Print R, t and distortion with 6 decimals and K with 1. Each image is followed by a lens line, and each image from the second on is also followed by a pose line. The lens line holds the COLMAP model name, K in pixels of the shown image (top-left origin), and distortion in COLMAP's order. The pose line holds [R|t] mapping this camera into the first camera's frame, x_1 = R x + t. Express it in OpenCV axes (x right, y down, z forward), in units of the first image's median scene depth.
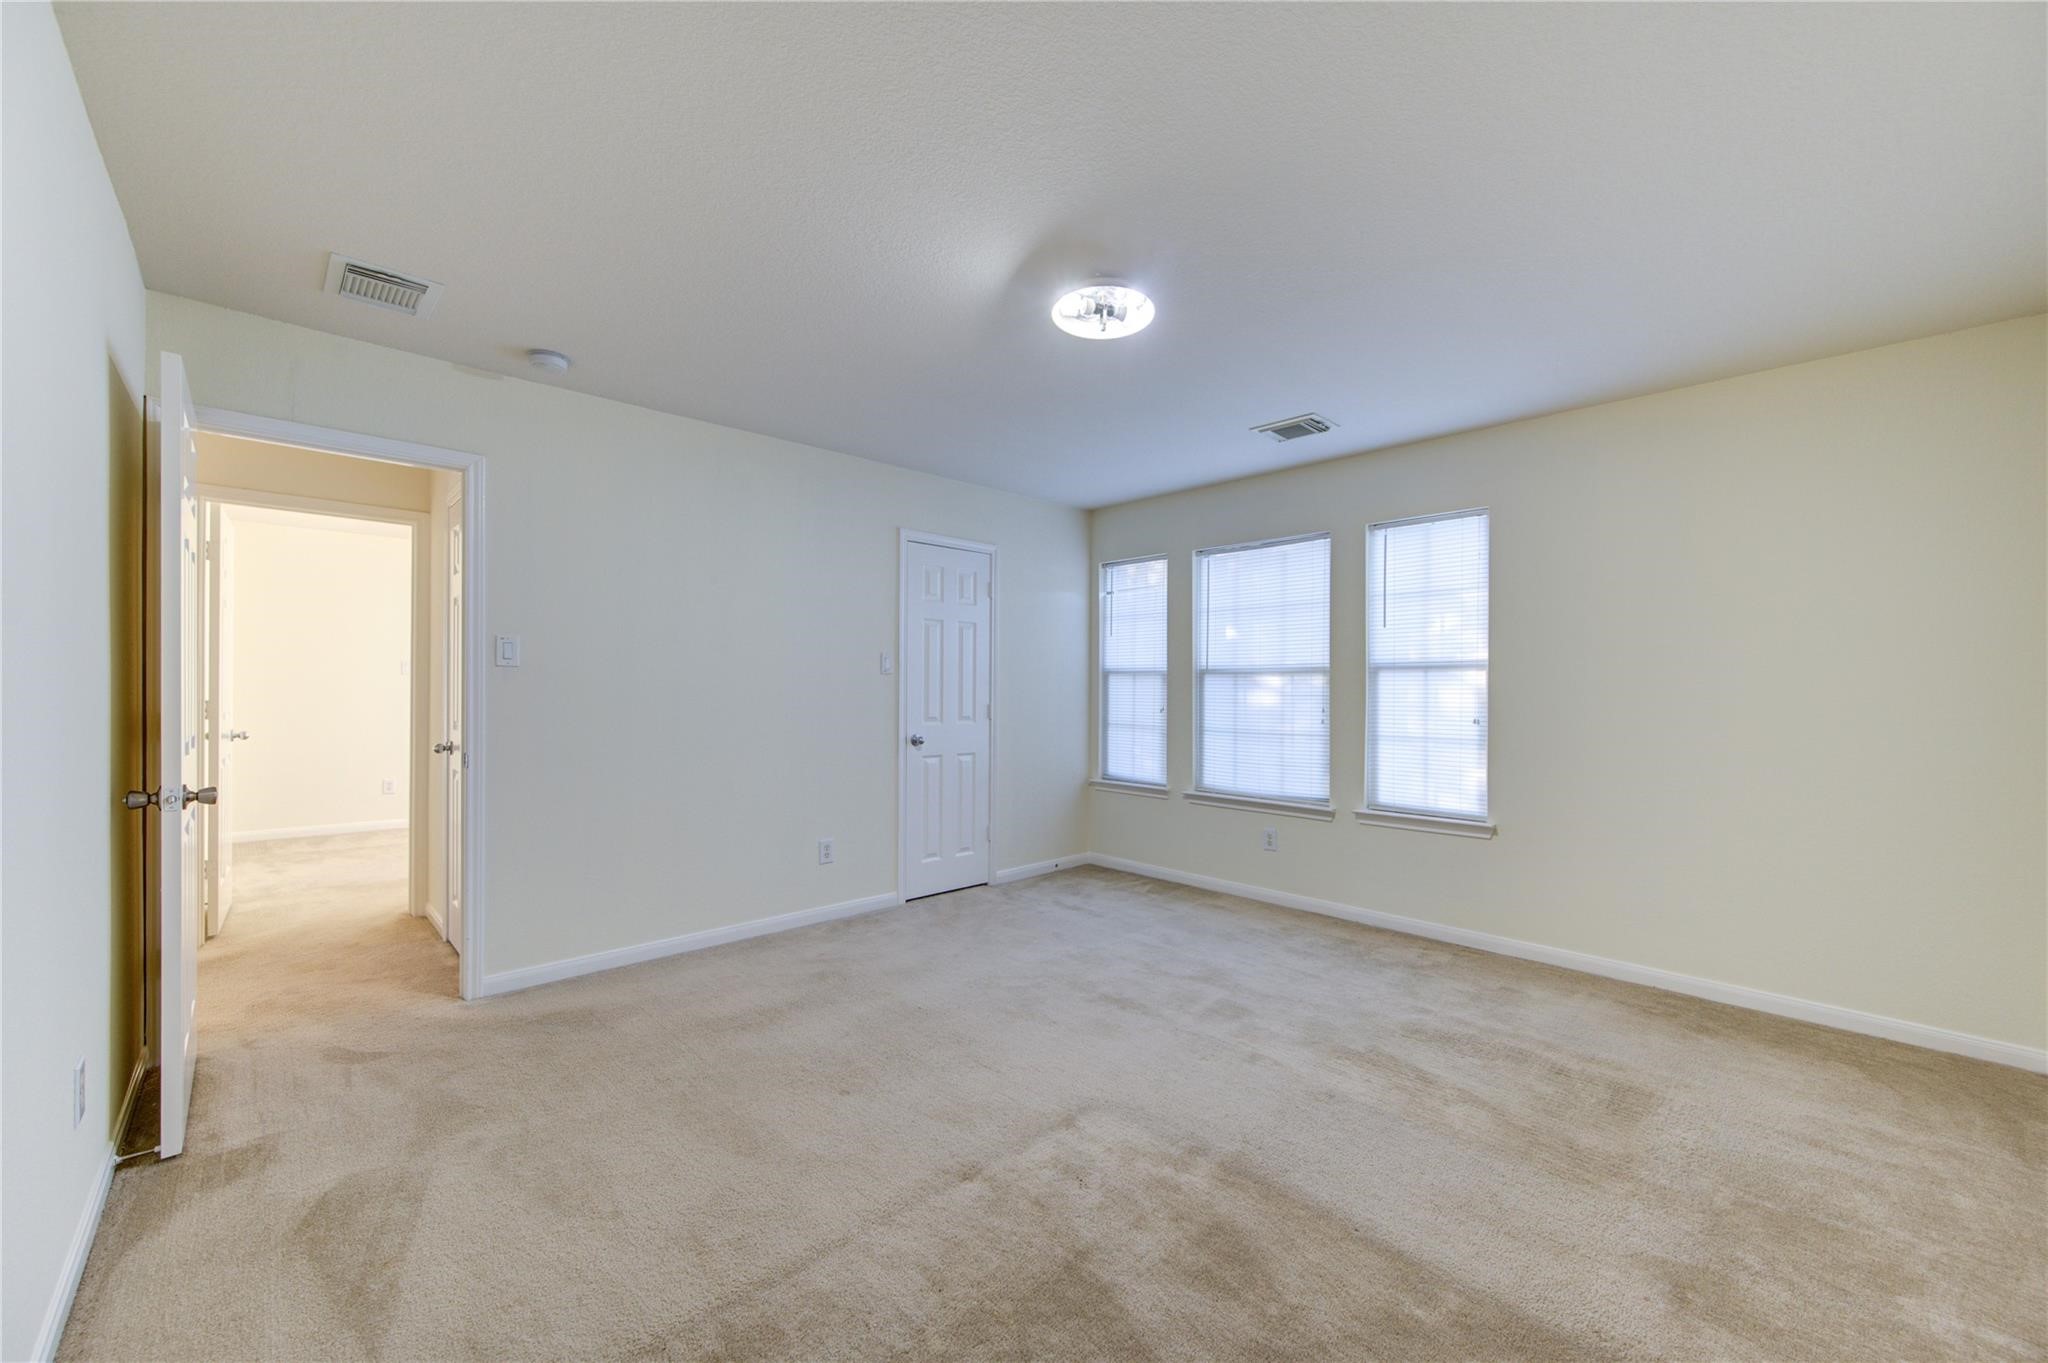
lens RADIAL K [[809.5, 0, 1025.7], [0, 809.5, 692.0], [0, 0, 1]] dist [0.003498, -0.001315]
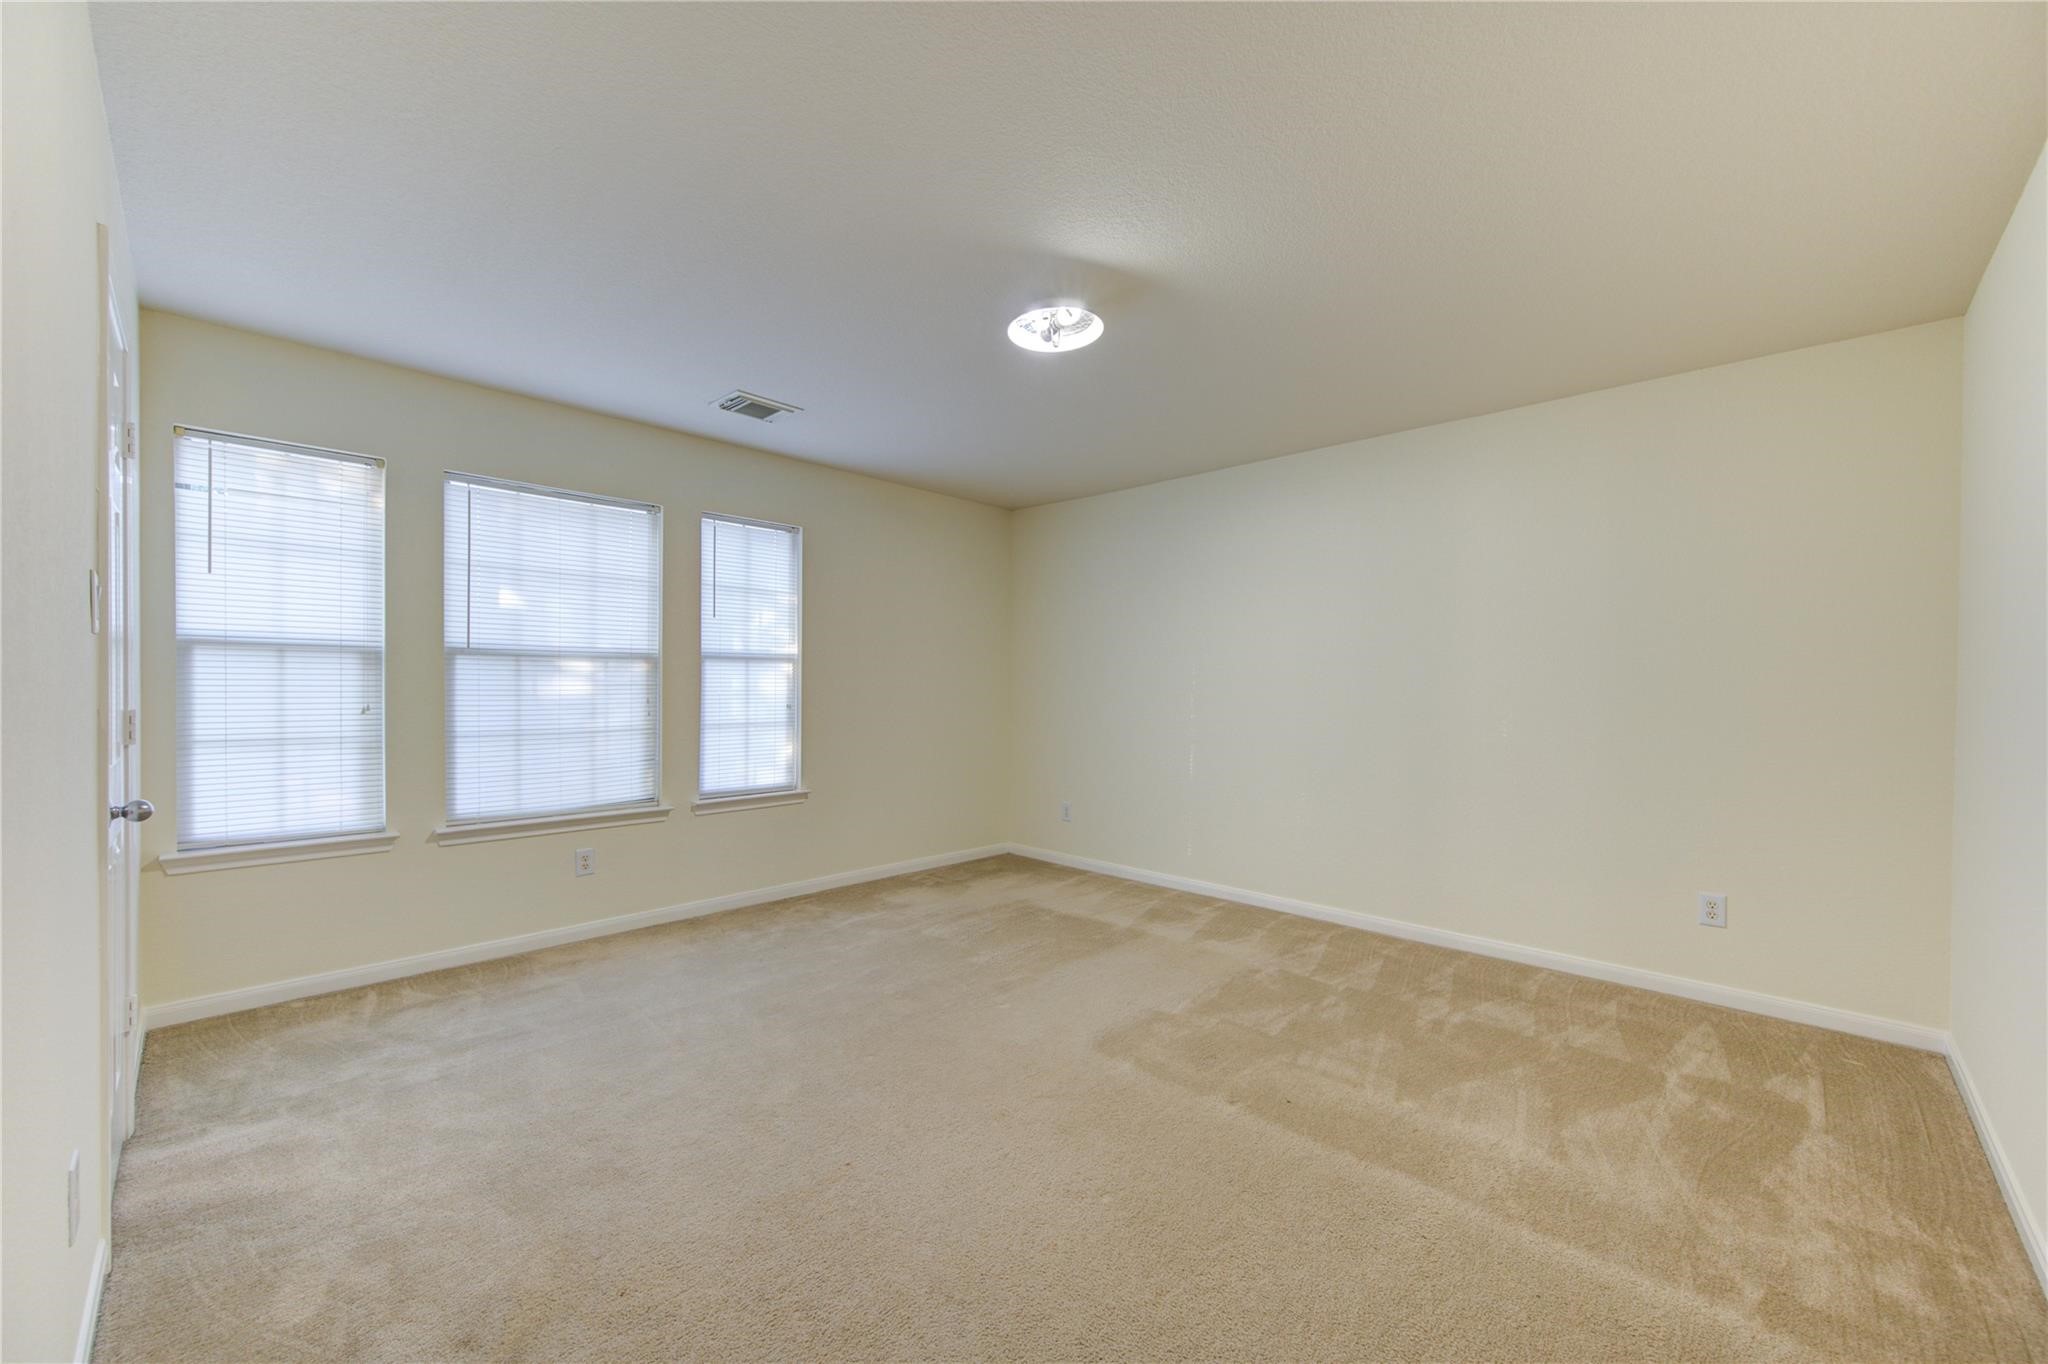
lens RADIAL K [[807.8, 0, 1033.9], [0, 807.8, 683.9], [0, 0, 1]] dist [0.004313, 0.000275]
pose [[-0.061488, -0.004045, 0.998100, -0.537536], [-0.002464, 0.999989, 0.003901, -0.000967], [-0.998105, -0.002220, -0.061497, 0.601602]]
